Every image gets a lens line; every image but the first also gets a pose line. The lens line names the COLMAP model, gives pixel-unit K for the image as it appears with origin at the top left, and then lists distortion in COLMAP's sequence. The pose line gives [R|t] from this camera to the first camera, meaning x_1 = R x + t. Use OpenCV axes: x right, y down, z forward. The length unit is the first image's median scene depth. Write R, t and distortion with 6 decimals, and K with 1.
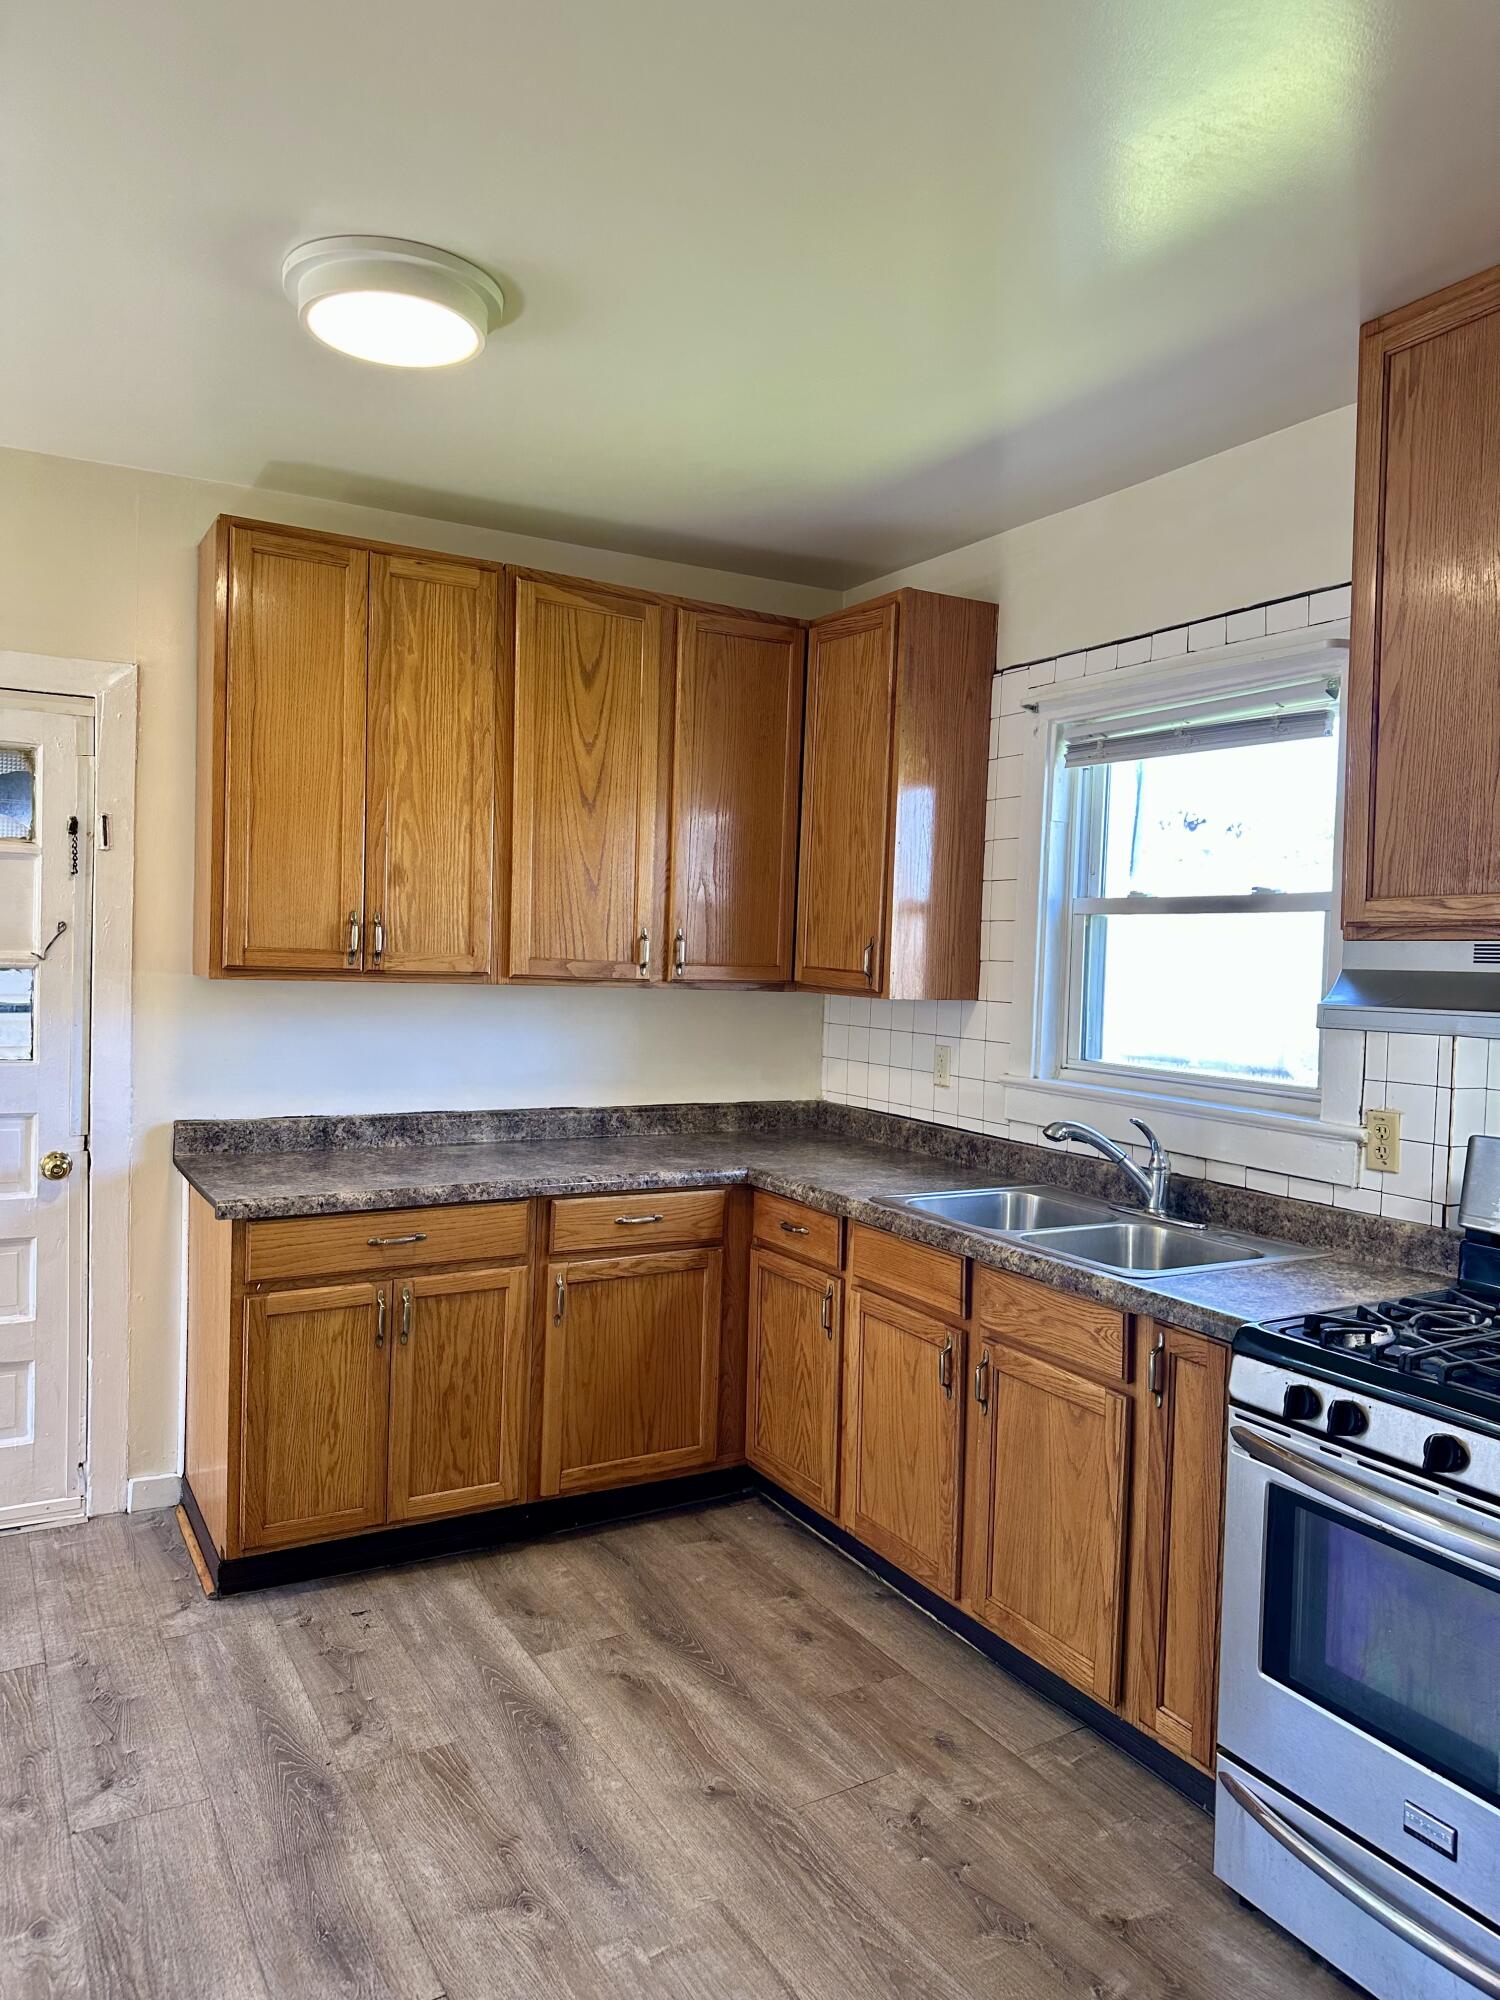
lens RADIAL K [[1395.0, 0, 750.0], [0, 1395.0, 1000.0], [0, 0, 1]] dist [0.058911, -0.096929]
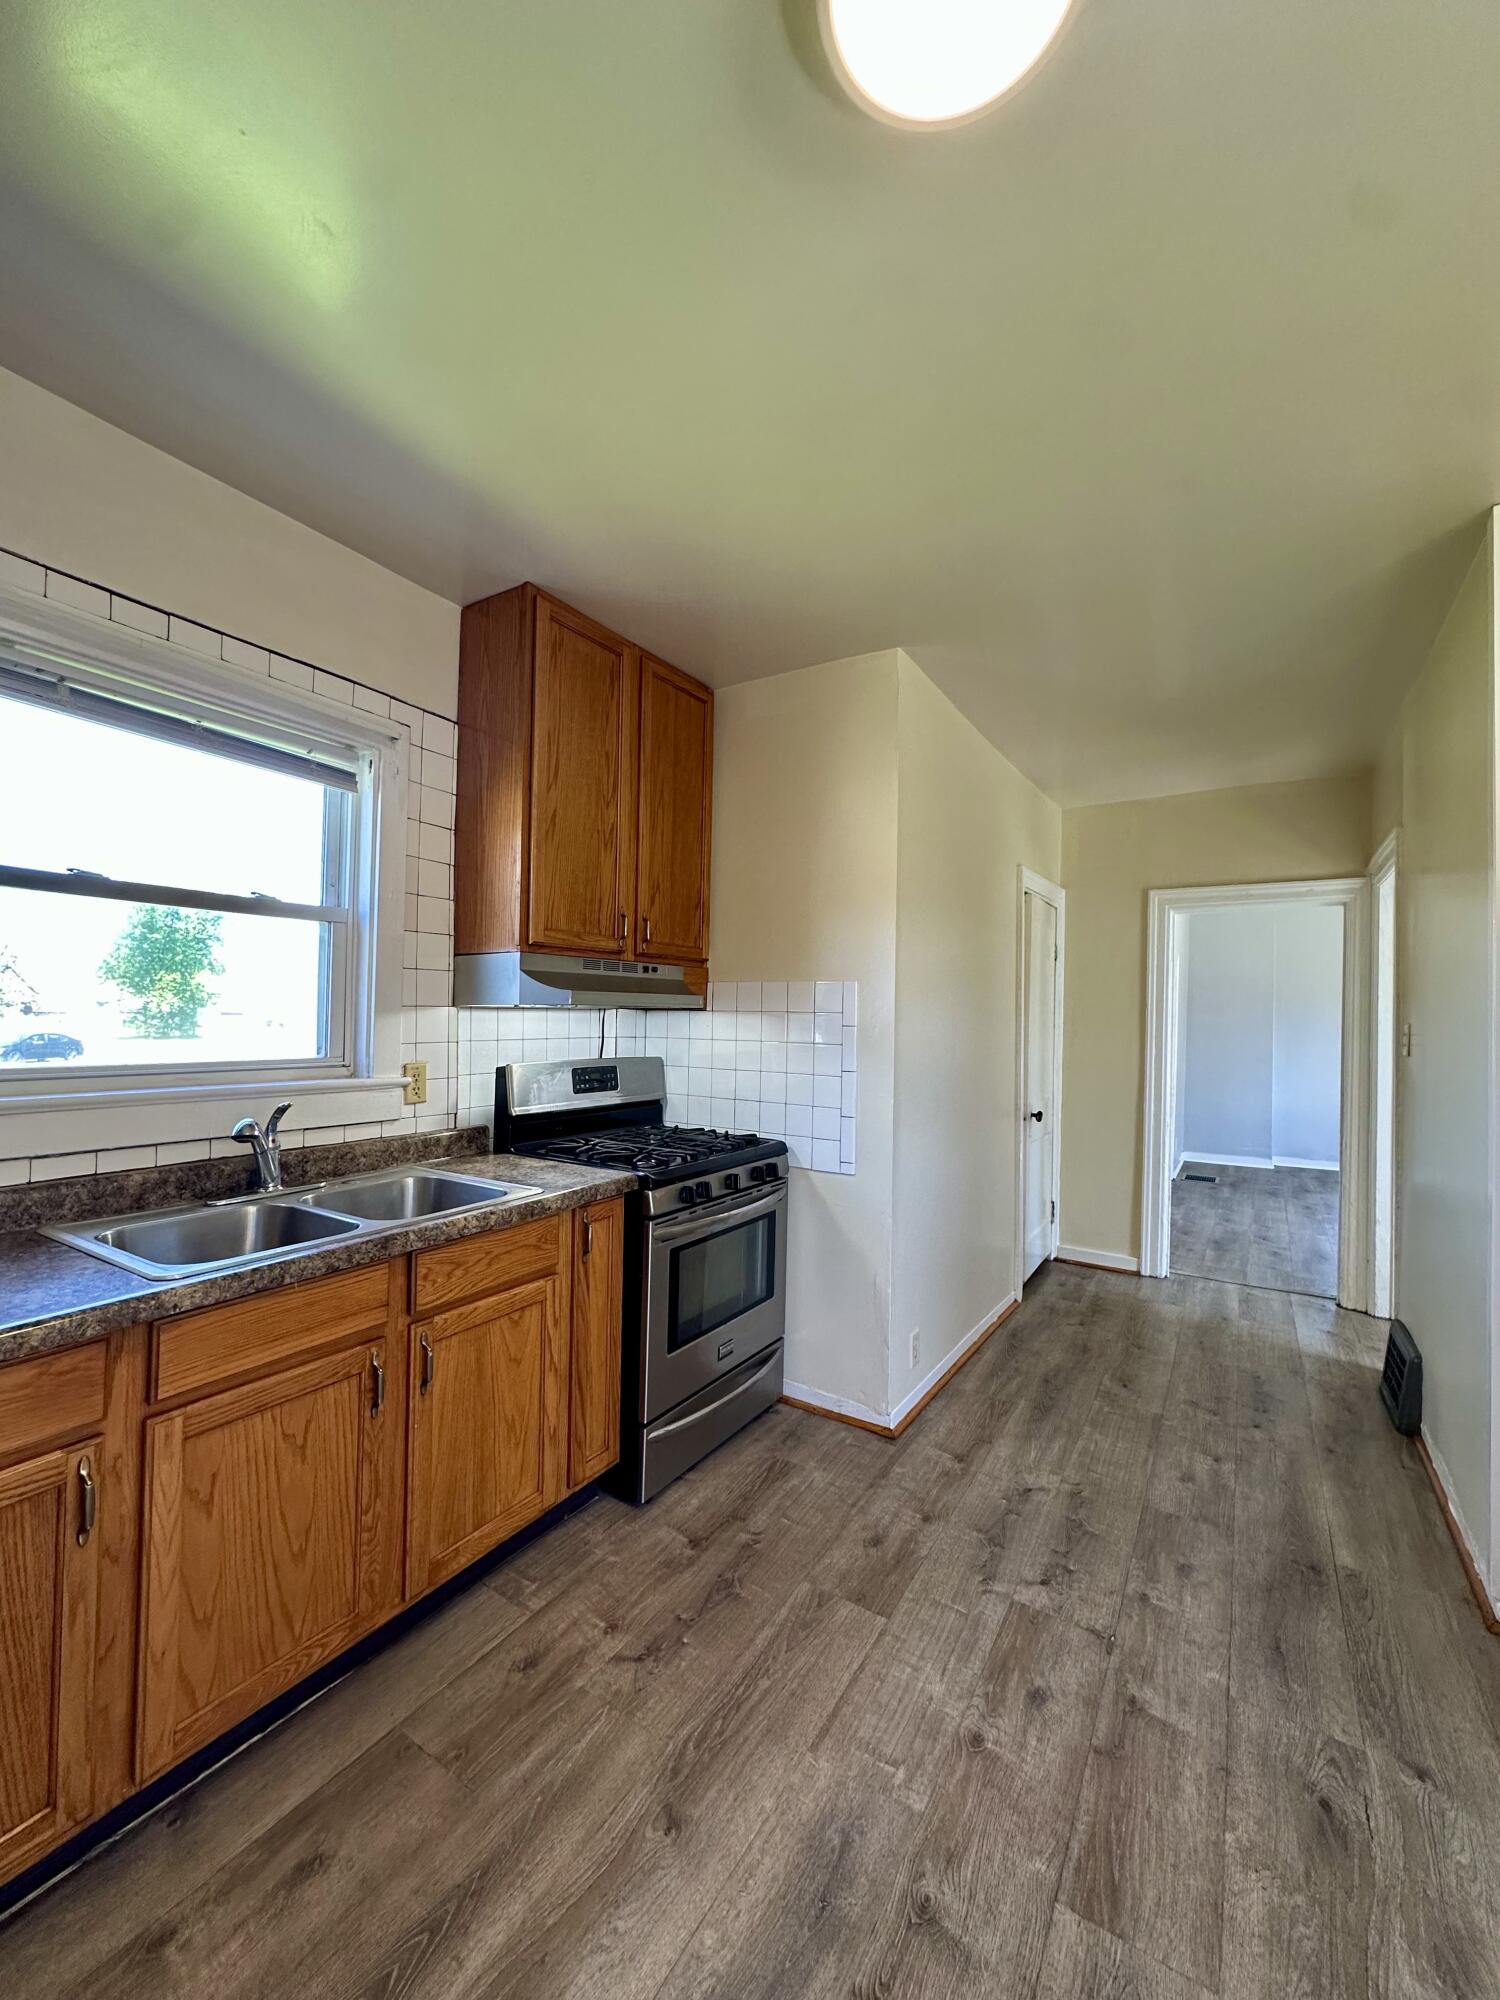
lens RADIAL K [[795.2, 0, 750.0], [0, 795.2, 1000.0], [0, 0, 1]] dist [-0.001734, 0.000333]
pose [[-0.469109, -0.017876, 0.882959, -0.402044], [0.002715, 0.999761, 0.021683, -0.004955], [-0.883136, 0.012568, -0.468948, 0.937773]]
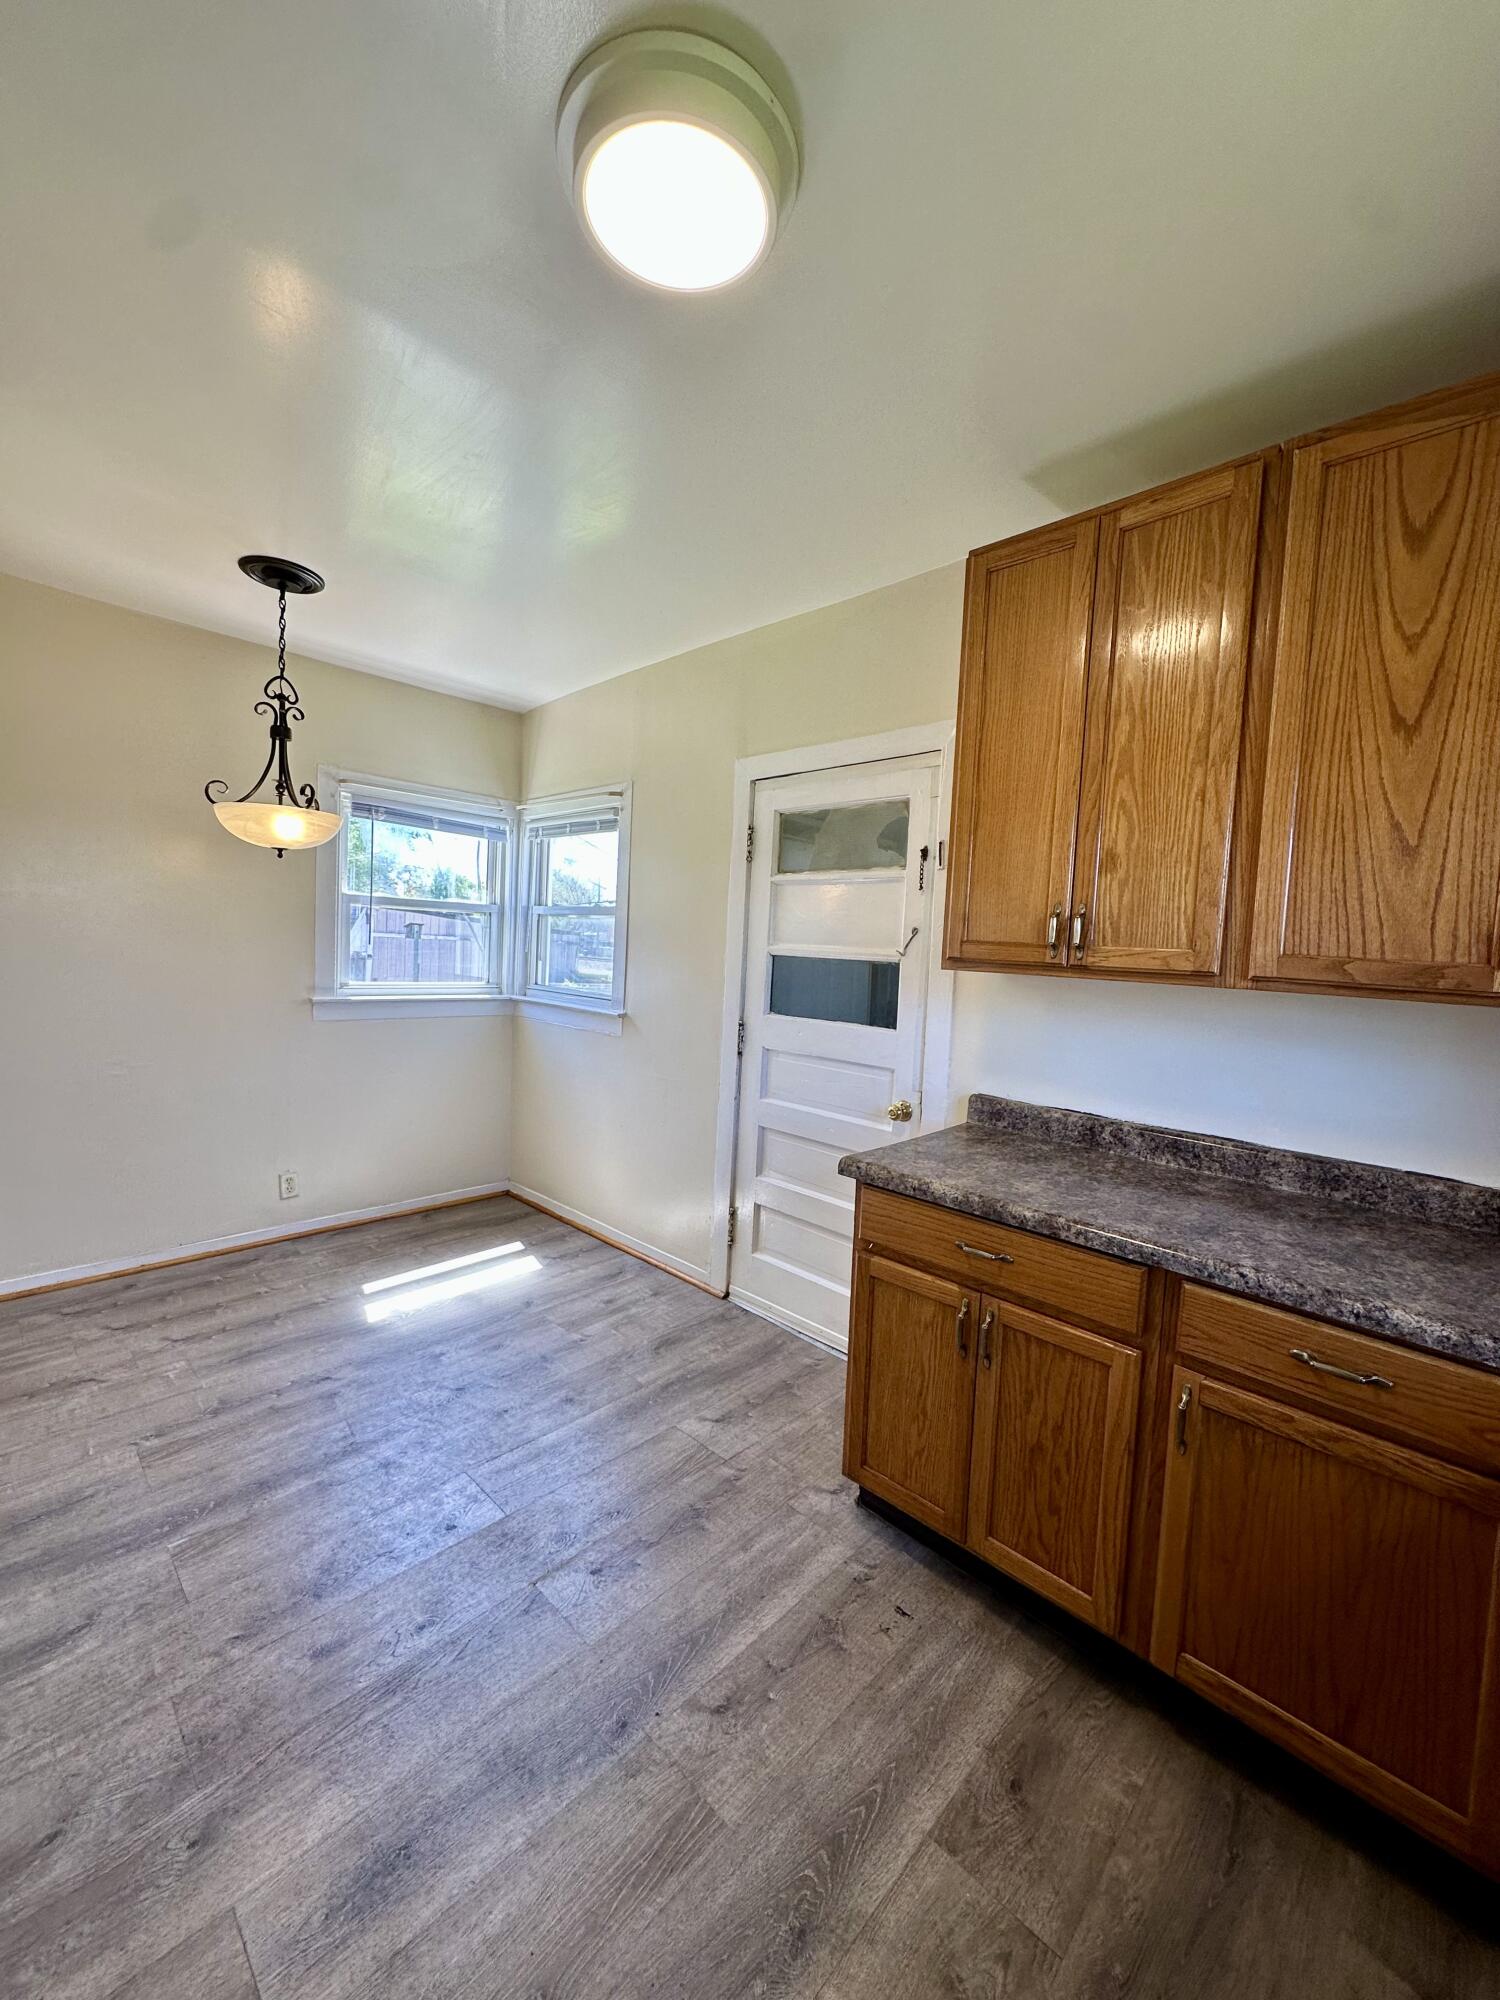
lens RADIAL K [[791.9, 0, 750.0], [0, 791.9, 1000.0], [0, 0, 1]] dist [-0.003813, -0.000630]
pose [[0.270945, 0.046714, -0.961461, 0.195237], [-0.076446, 0.996711, 0.026884, 0.004590], [0.959555, 0.066215, 0.273625, 0.696010]]
